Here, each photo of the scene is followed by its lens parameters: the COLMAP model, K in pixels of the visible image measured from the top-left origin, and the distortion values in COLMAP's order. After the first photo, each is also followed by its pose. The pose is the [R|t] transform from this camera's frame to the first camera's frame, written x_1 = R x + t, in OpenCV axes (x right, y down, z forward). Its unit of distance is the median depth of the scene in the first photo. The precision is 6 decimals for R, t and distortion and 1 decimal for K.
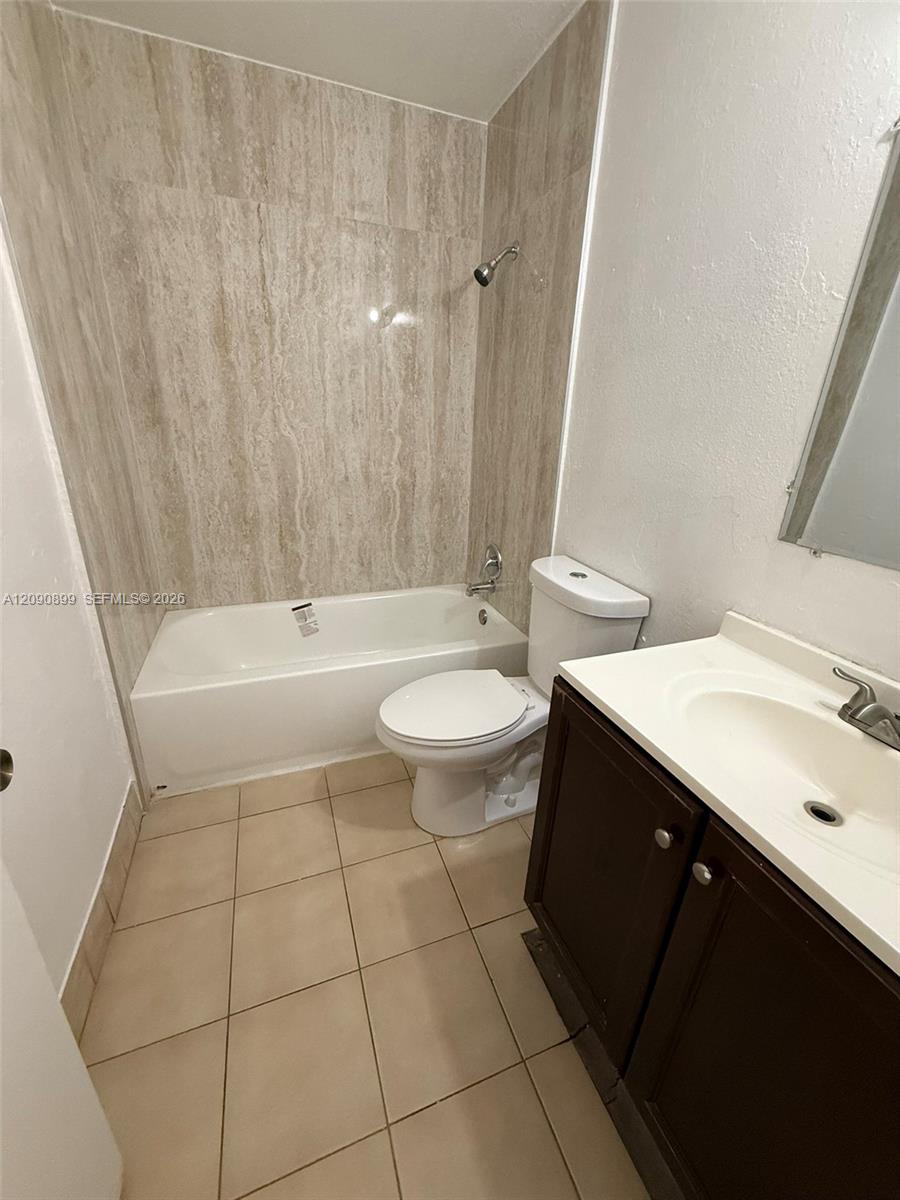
lens RADIAL K [[479.0, 0, 447.7], [0, 479.0, 598.2], [0, 0, 1]] dist [-0.000850, -0.000357]
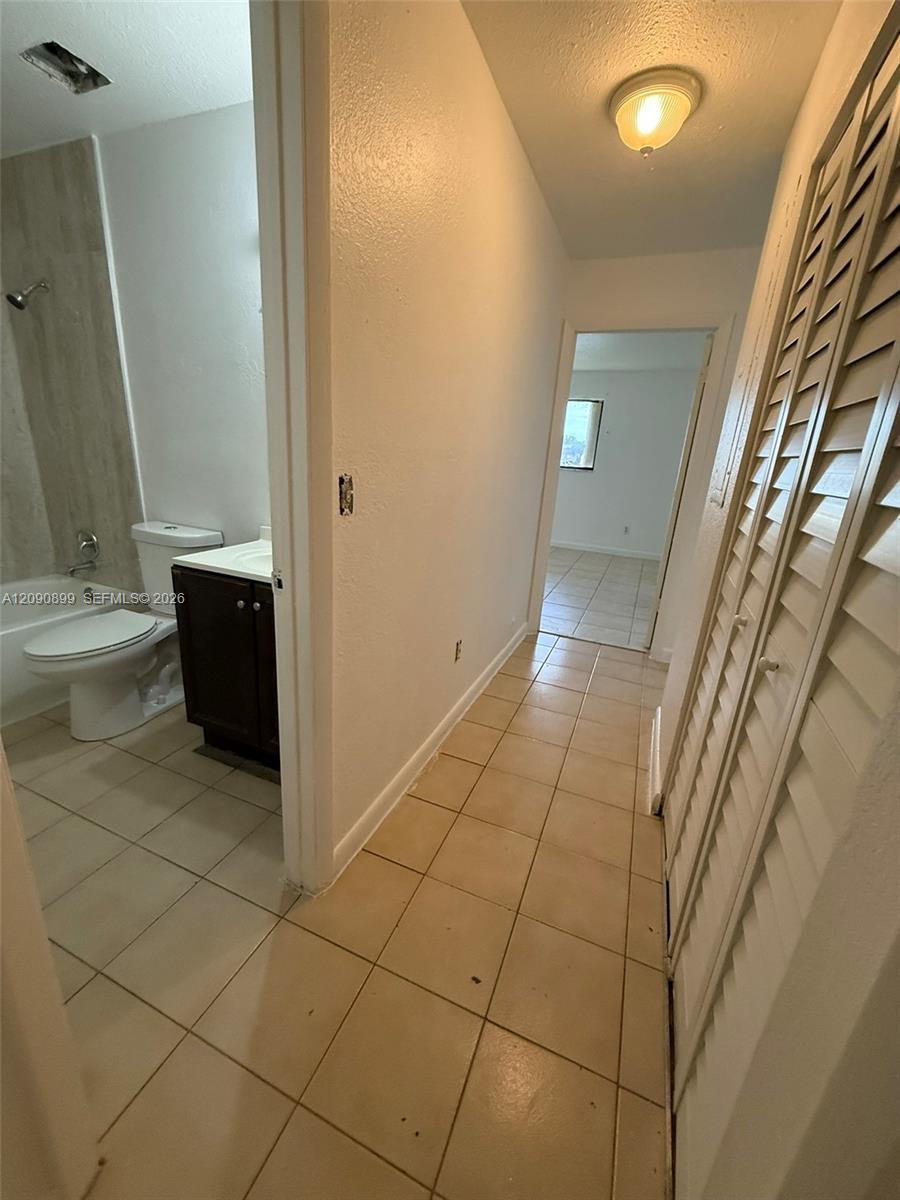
lens RADIAL K [[479.0, 0, 453.0], [0, 479.0, 598.9], [0, 0, 1]] dist [-0.000850, -0.000357]
pose [[0.678798, -0.209623, 0.703769, -0.206918], [0.225076, 0.971653, 0.072324, 0.235215], [-0.698981, 0.109308, 0.706738, -0.588774]]
